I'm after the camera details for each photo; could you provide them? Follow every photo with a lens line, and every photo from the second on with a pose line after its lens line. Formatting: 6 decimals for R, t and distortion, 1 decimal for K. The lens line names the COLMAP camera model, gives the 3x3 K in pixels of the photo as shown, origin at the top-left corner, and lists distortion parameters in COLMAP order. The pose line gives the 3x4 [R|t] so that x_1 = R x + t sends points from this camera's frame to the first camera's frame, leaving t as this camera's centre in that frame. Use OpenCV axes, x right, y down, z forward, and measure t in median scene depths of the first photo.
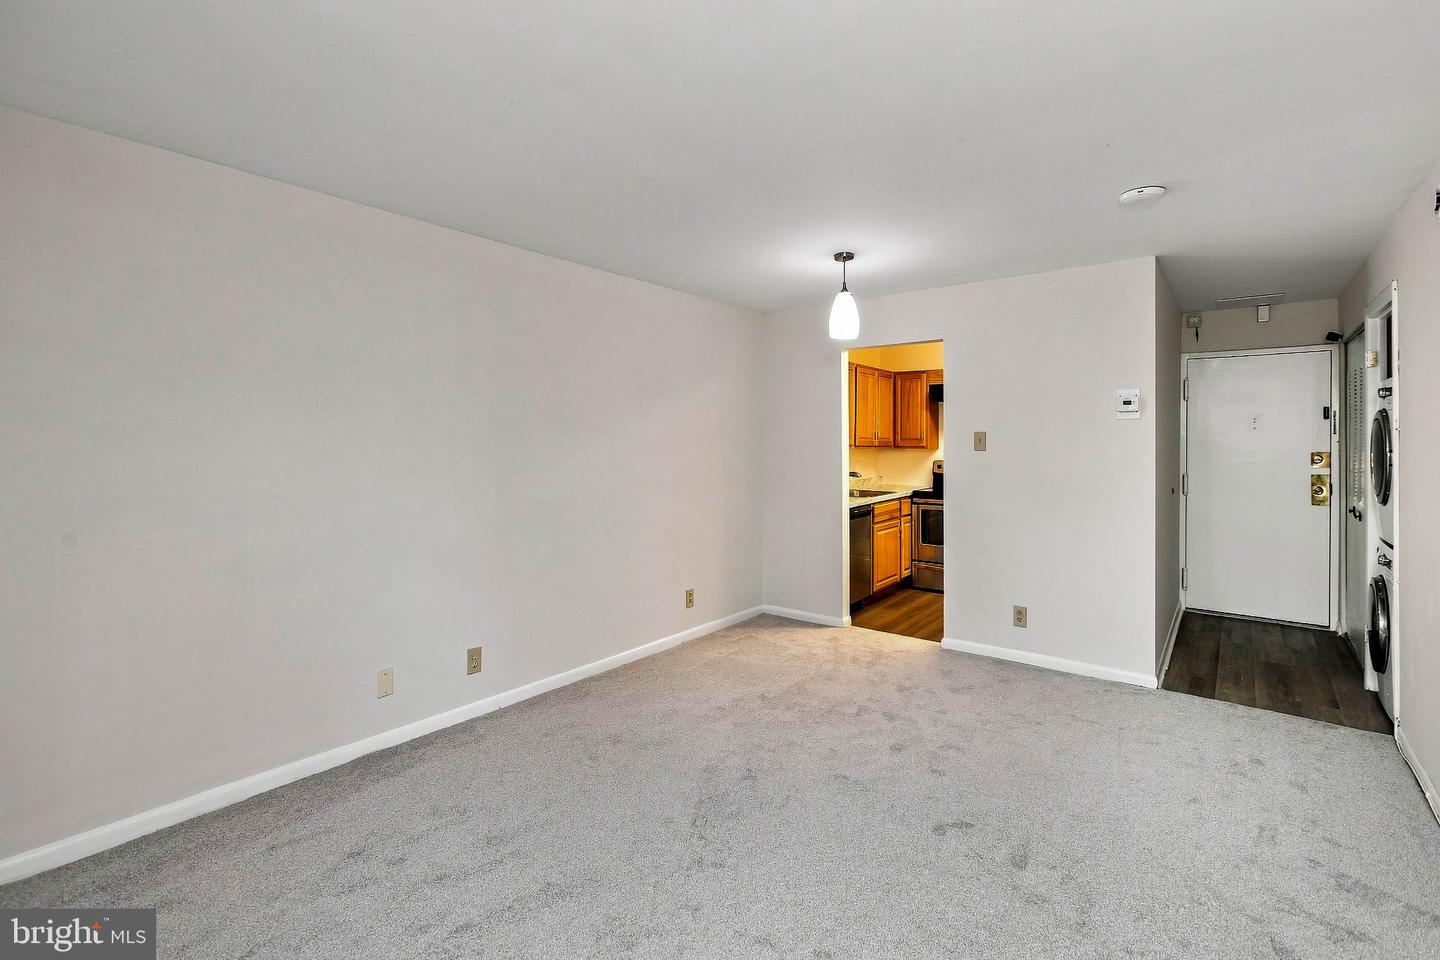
lens RADIAL K [[558.3, 0, 801.6], [0, 558.3, 447.0], [0, 0, 1]] dist [0.000017, 0.000170]
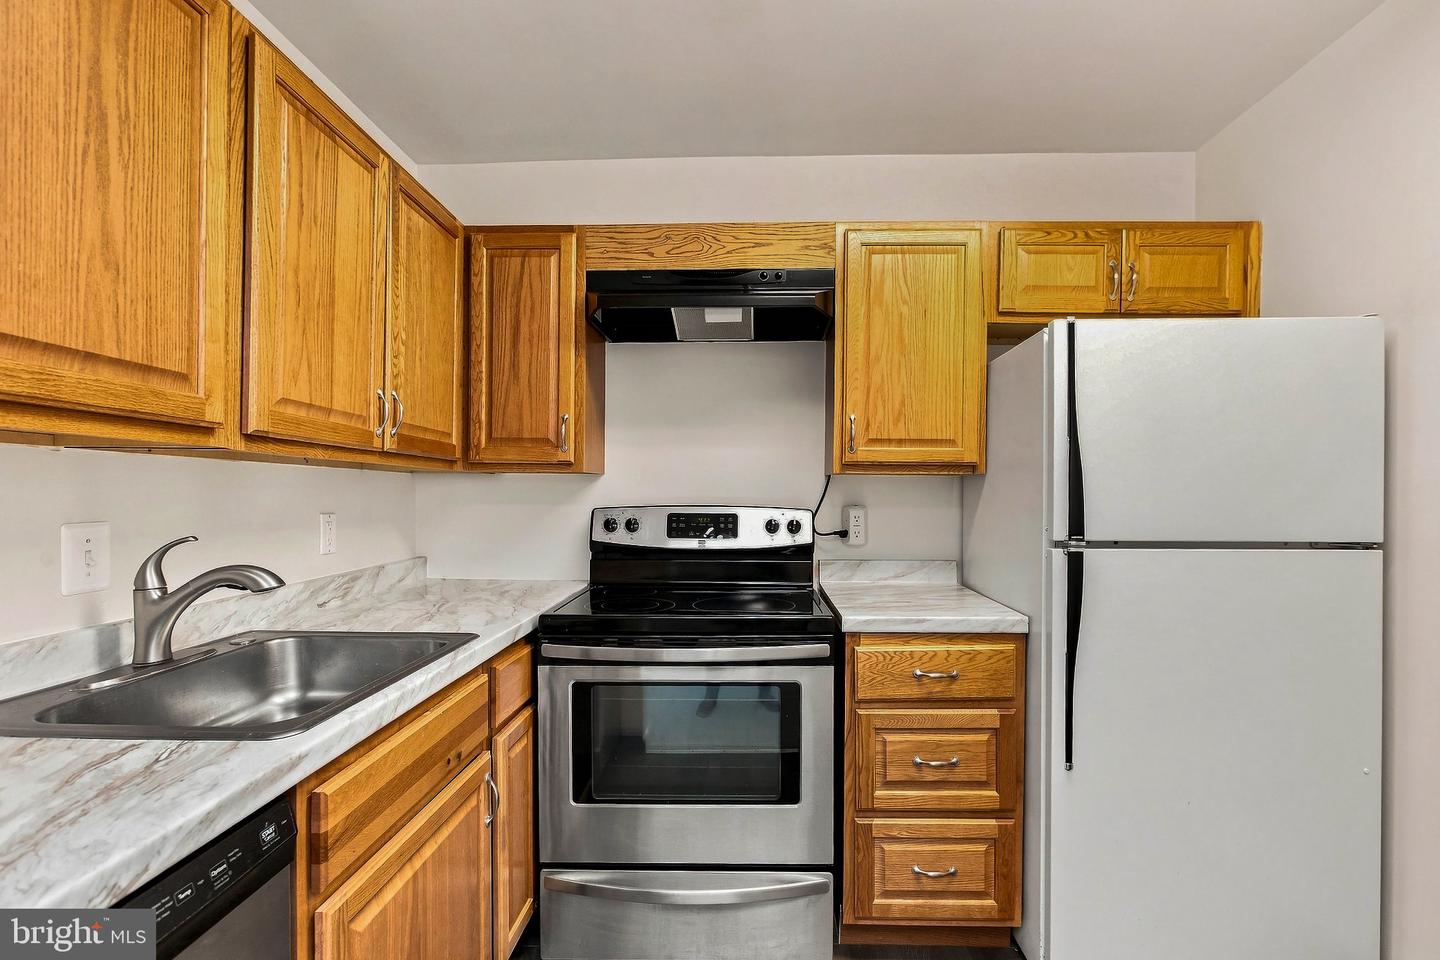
lens RADIAL K [[670.1, 0, 729.4], [0, 670.1, 495.7], [0, 0, 1]] dist [-0.001237, 0.000296]
pose [[0.868609, -0.006677, 0.495454, 0.194513], [0.005031, 0.999977, 0.004656, 0.028770], [-0.495473, -0.001551, 0.868622, 1.100552]]
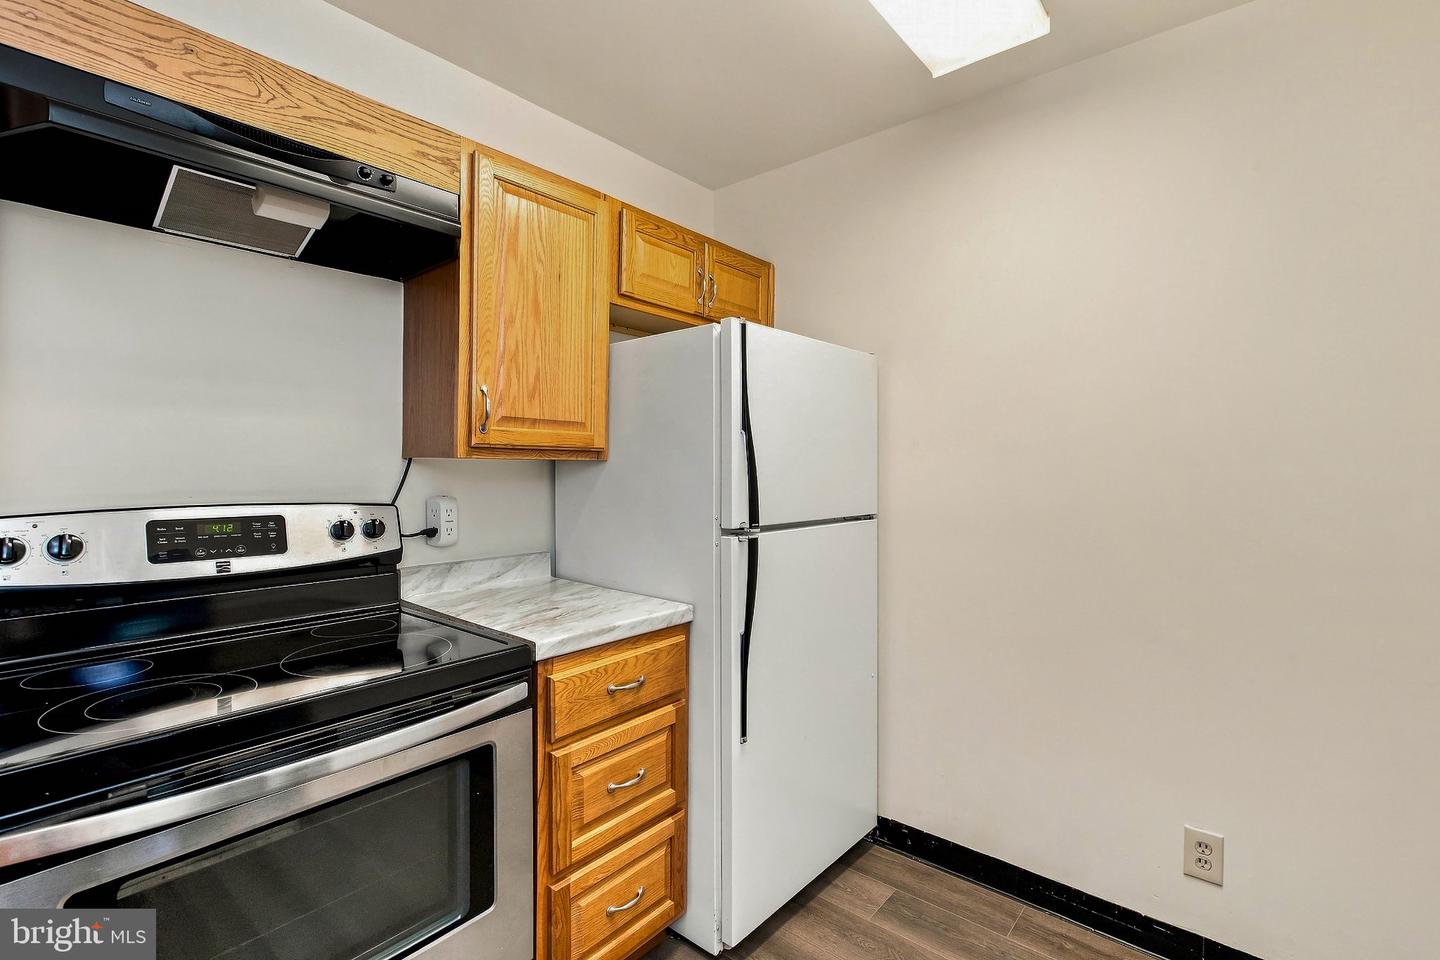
lens RADIAL K [[662.7, 0, 709.3], [0, 662.7, 471.5], [0, 0, 1]] dist [-0.000693, 0.000827]
pose [[0.157486, -0.014335, 0.987417, 0.138841], [0.000950, 0.999896, 0.014365, 0.013326], [-0.987521, -0.001324, 0.157483, 1.354100]]
